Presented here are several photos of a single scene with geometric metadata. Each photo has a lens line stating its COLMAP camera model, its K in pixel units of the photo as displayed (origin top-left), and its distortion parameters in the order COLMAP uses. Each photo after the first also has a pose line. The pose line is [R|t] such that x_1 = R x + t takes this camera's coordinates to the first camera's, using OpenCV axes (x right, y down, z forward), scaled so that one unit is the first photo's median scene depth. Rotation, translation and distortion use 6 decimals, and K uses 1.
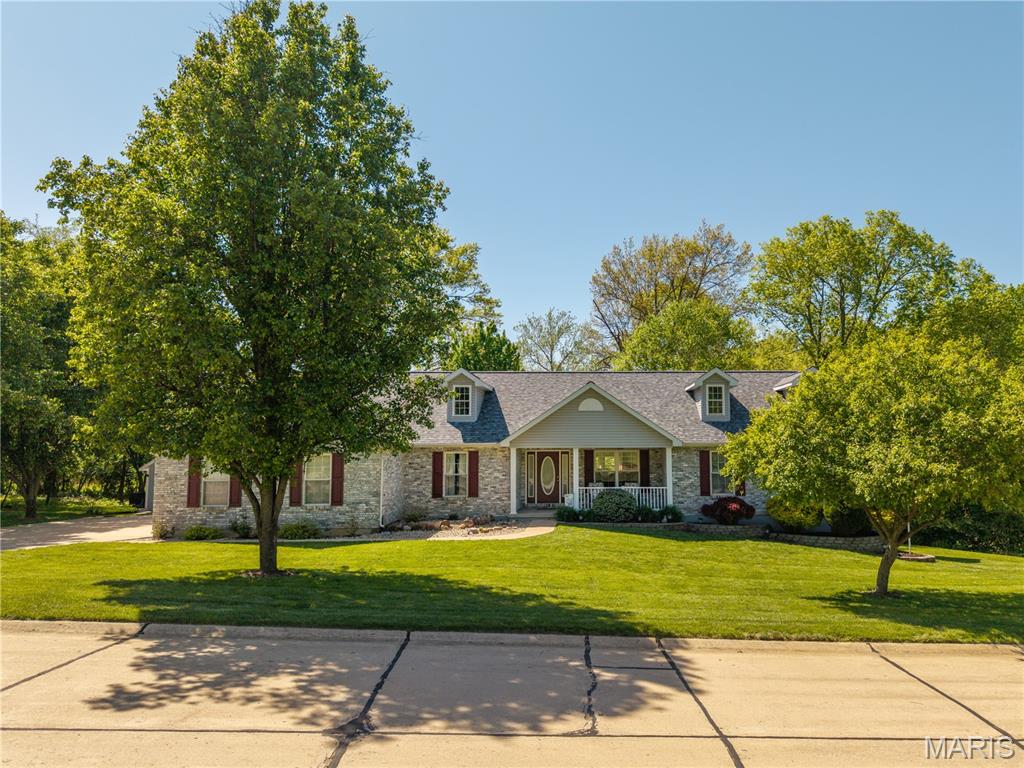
lens RADIAL K [[691.9, 0, 512.0], [0, 691.9, 384.0], [0, 0, 1]] dist [0.002720, 0.000371]
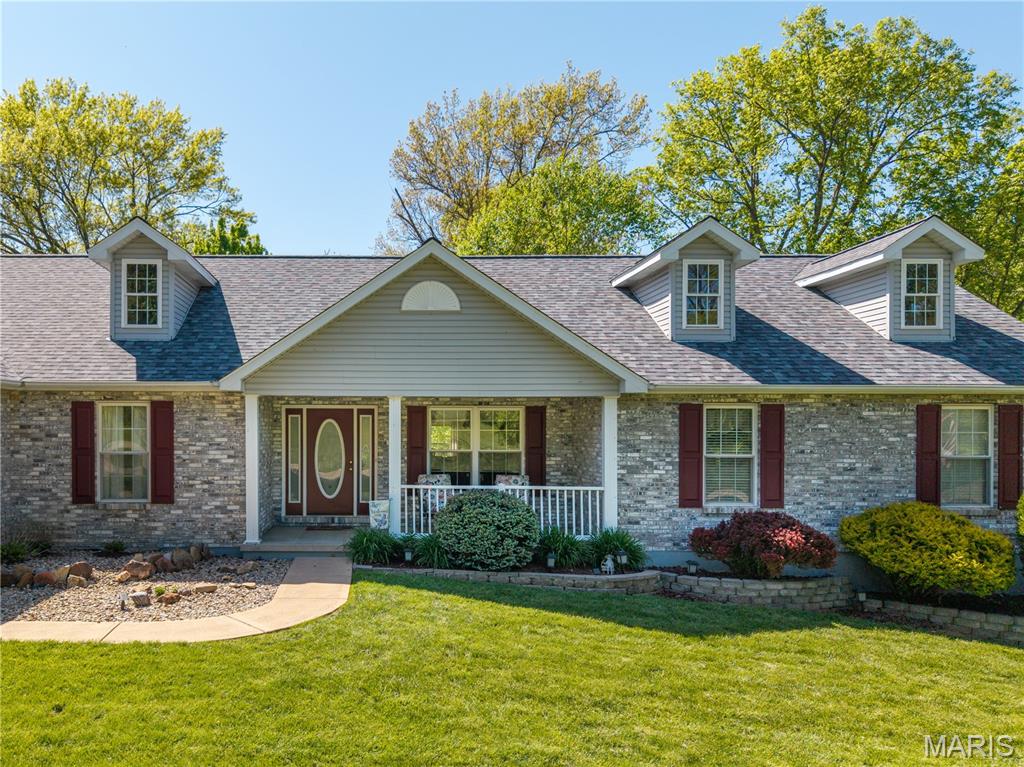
lens RADIAL K [[712.0, 0, 426.6], [0, 712.0, 554.4], [0, 0, 1]] dist [0.062090, -0.044551]
pose [[0.981392, -0.013643, 0.191529, 0.023159], [-0.036669, 0.965798, 0.256688, 0.070463], [-0.188480, -0.258935, 0.947327, 0.525627]]
